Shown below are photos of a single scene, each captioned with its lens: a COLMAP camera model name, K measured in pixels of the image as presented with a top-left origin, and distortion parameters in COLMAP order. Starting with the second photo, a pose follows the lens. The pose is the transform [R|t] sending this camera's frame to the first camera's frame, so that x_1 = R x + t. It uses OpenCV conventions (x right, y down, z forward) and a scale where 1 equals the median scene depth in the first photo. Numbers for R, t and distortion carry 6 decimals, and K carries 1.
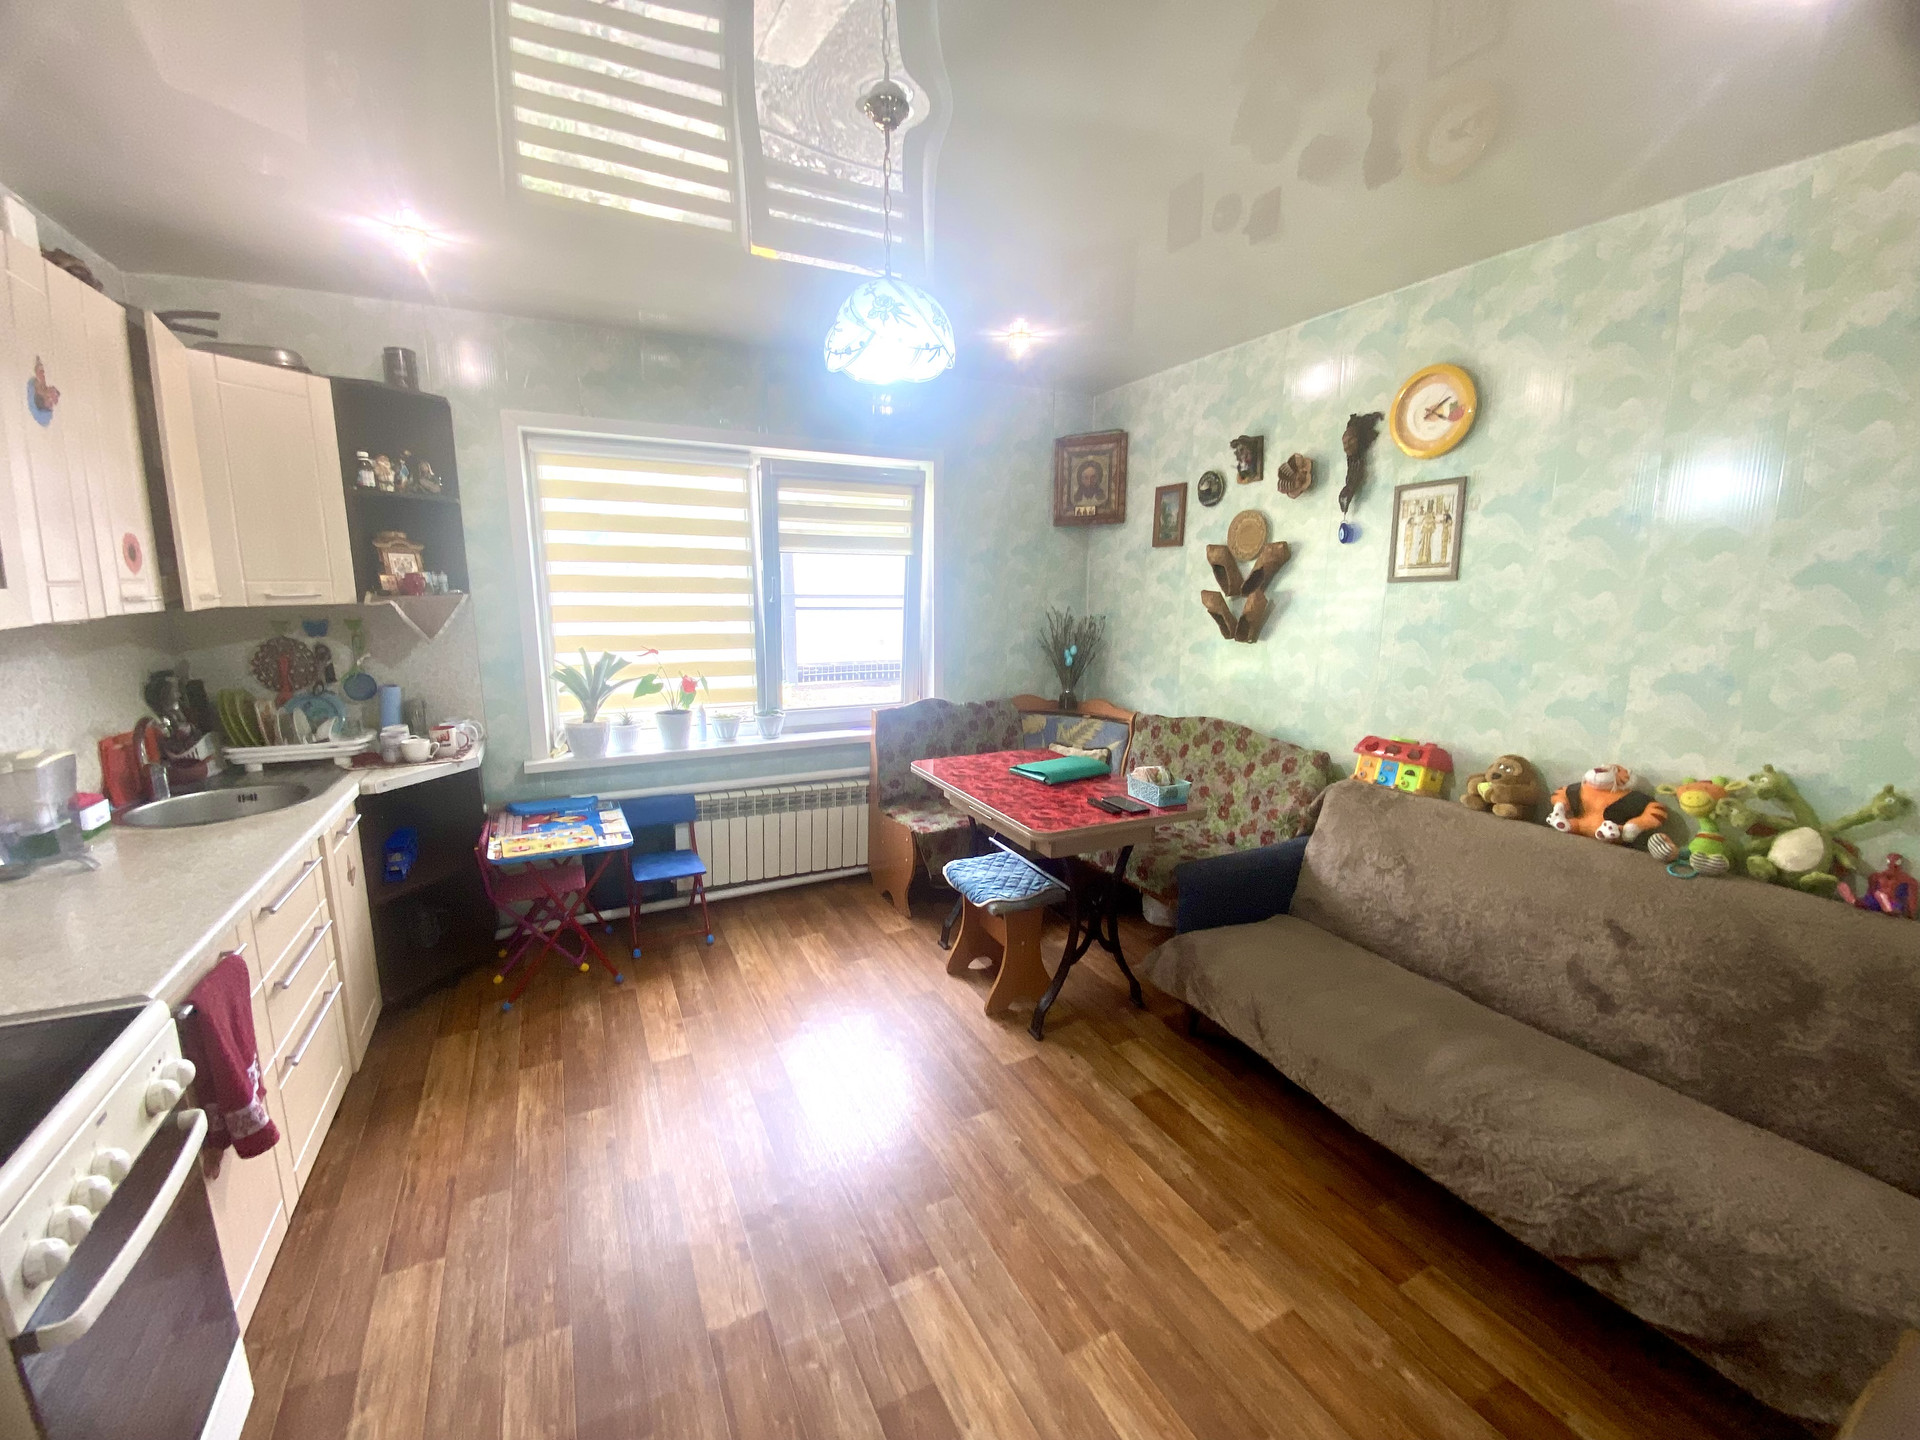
lens RADIAL K [[782.5, 0, 937.5], [0, 782.5, 707.8], [0, 0, 1]] dist [0.034998, -0.018771]
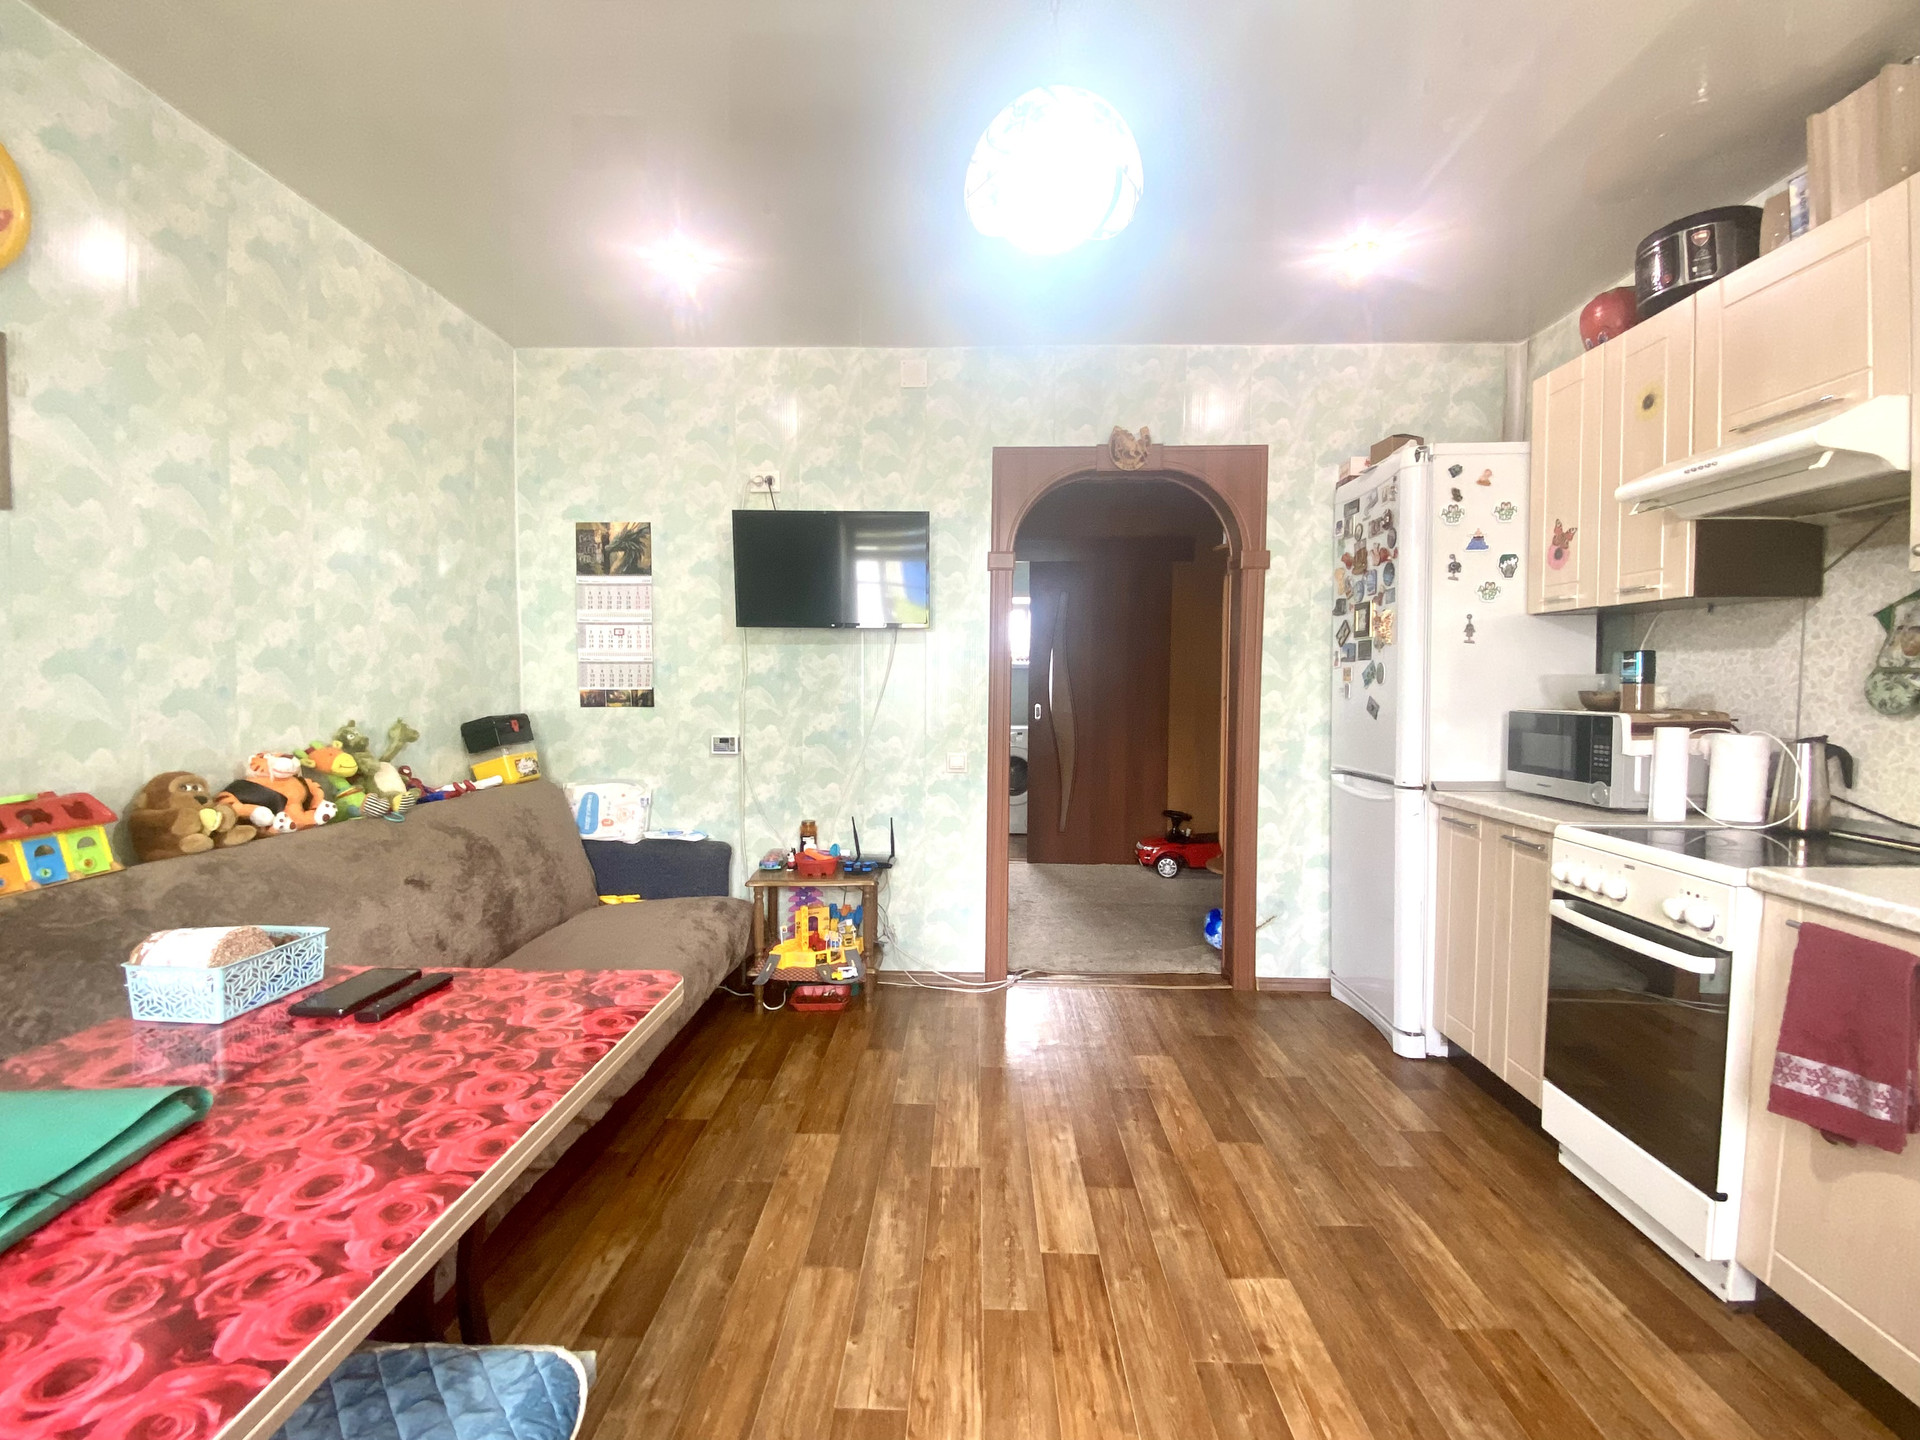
lens RADIAL K [[833.3, 0, 960.7], [0, 833.3, 715.1], [0, 0, 1]] dist [0.046435, -0.036137]
pose [[-0.889644, -0.028748, 0.455749, -0.243121], [0.063710, 0.980442, 0.186210, -0.082461], [-0.452189, 0.194696, -0.870413, 1.236941]]
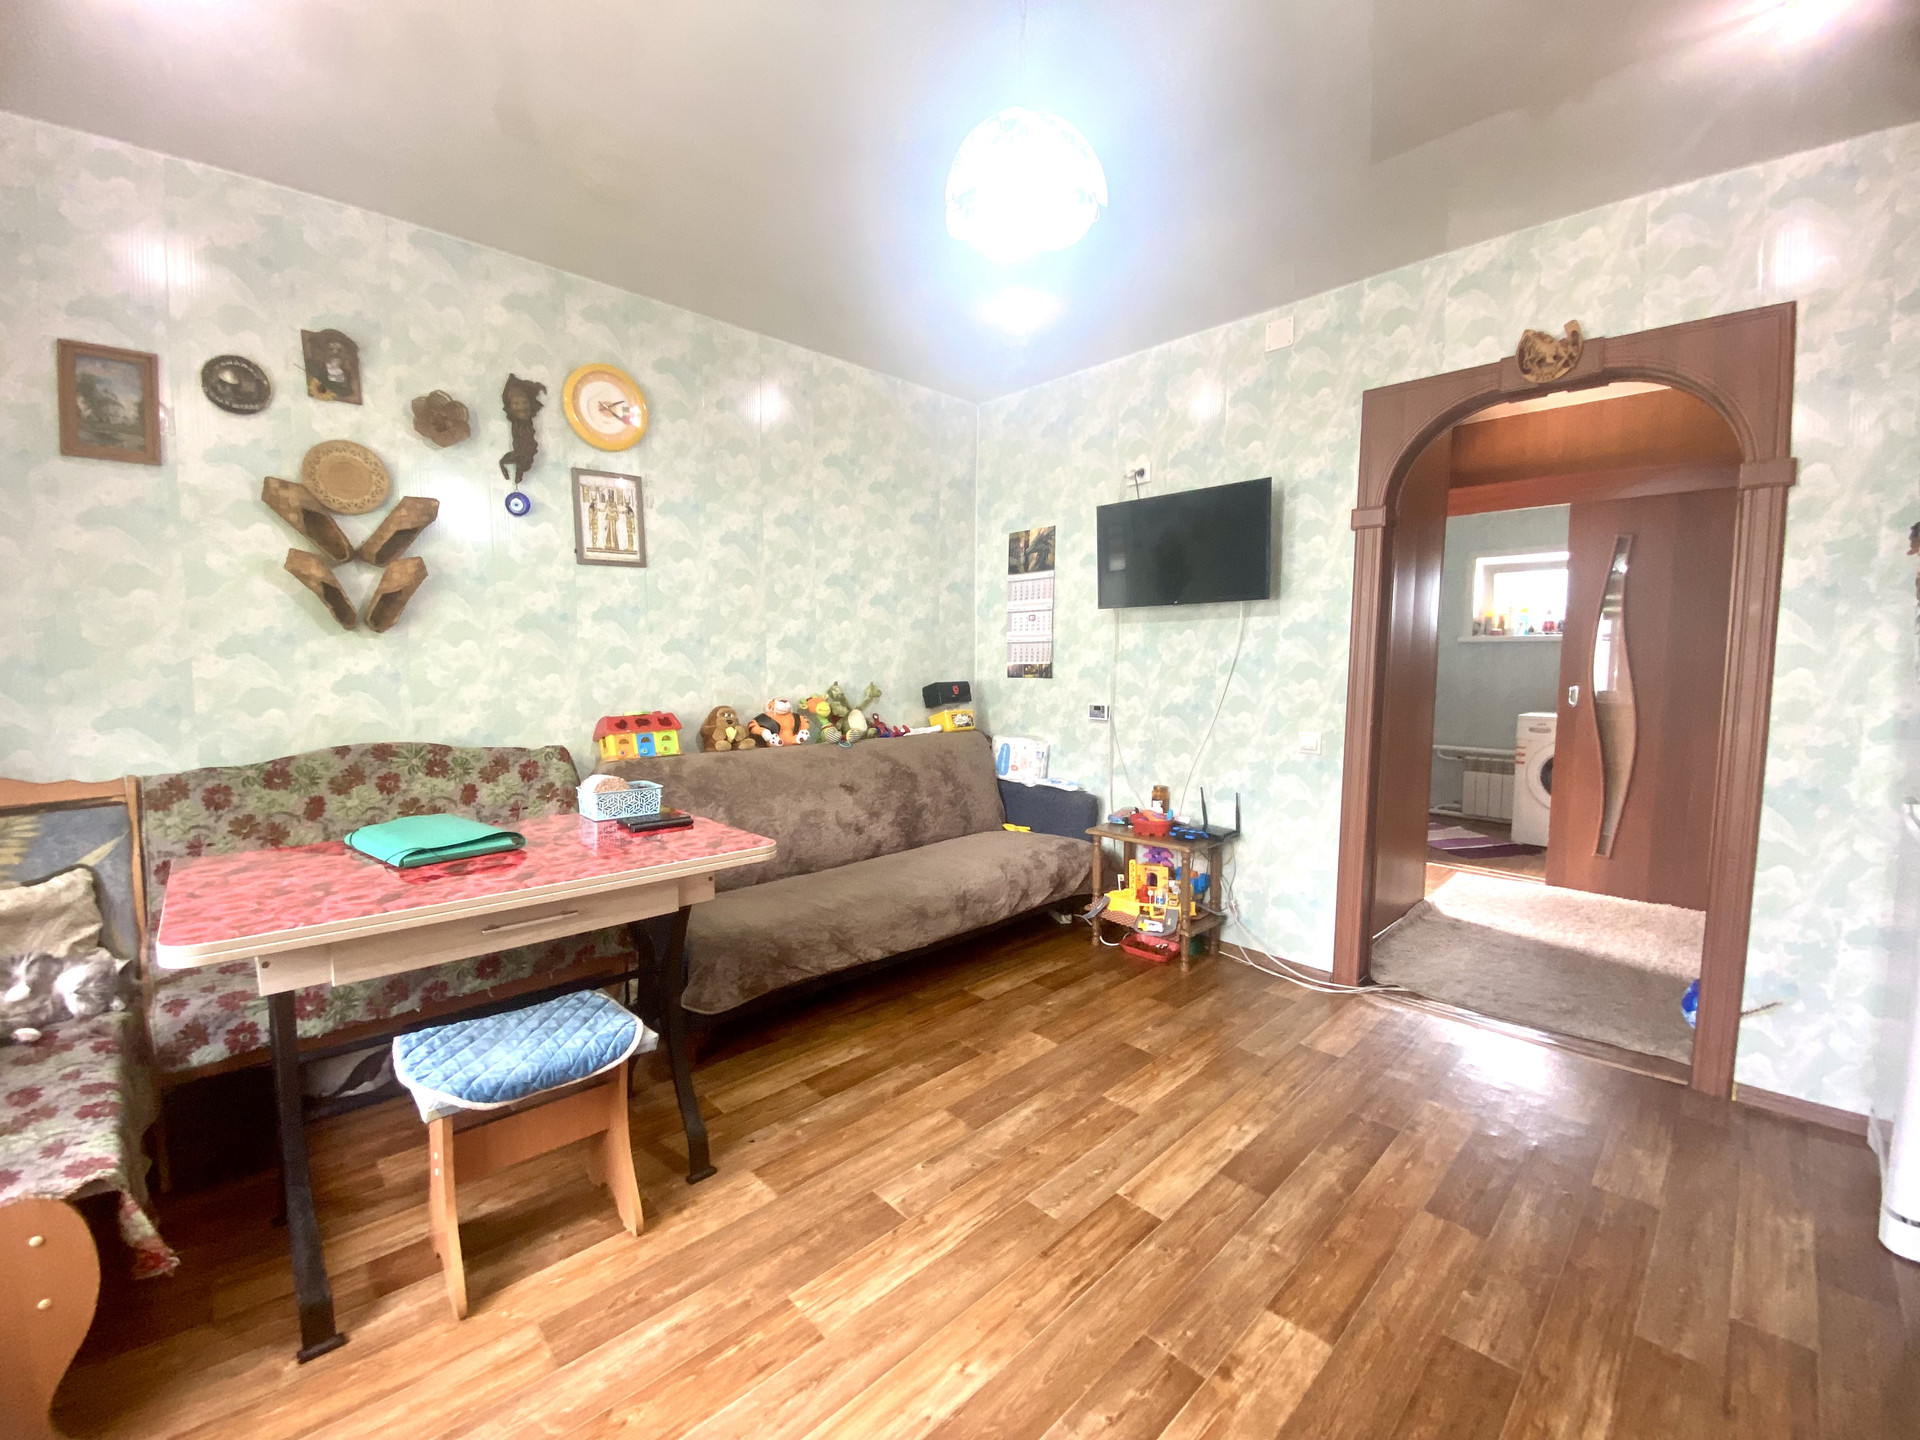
lens RADIAL K [[790.8, 0, 951.4], [0, 790.8, 715.6], [0, 0, 1]] dist [0.038633, -0.029249]
pose [[-0.306144, -0.074380, 0.949075, -0.582739], [0.146173, 0.981448, 0.124068, -0.028965], [-0.940696, 0.176712, -0.289592, 0.950470]]
